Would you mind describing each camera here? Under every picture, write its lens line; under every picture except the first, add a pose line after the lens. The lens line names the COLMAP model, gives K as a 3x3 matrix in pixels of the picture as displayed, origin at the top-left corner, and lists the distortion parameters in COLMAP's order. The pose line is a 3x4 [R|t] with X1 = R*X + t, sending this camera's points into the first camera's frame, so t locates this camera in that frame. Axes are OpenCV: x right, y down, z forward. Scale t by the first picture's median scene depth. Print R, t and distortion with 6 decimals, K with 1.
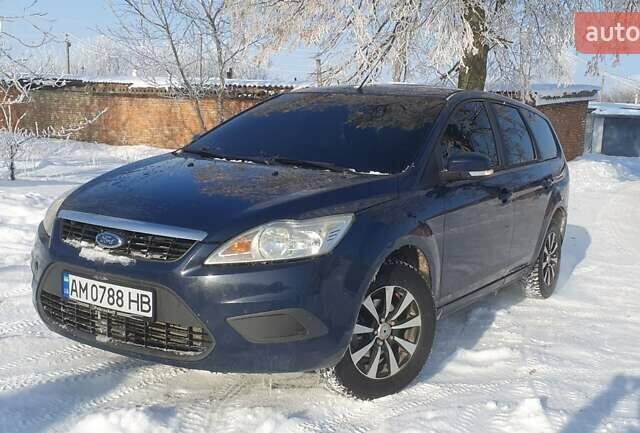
lens RADIAL K [[859.5, 0, 320.0], [0, 859.5, 216.5], [0, 0, 1]] dist [-0.002565, 0.014289]
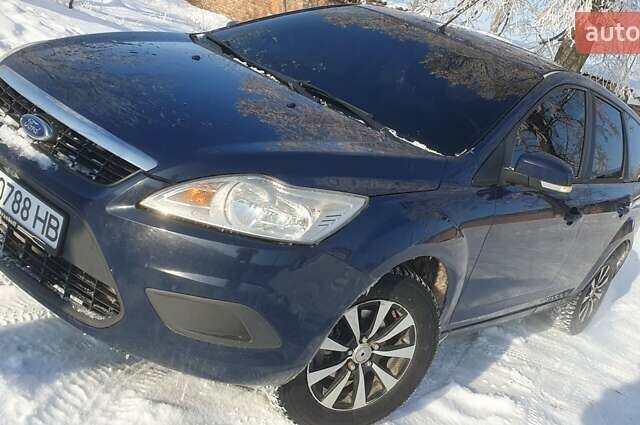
lens RADIAL K [[872.1, 0, 320.2], [0, 872.1, 249.6], [0, 0, 1]] dist [0.007230, -0.082155]
pose [[0.949912, 0.311970, -0.018508, 0.025656], [-0.306812, 0.942194, 0.134674, -0.043567], [0.059453, -0.122250, 0.990717, 0.251844]]
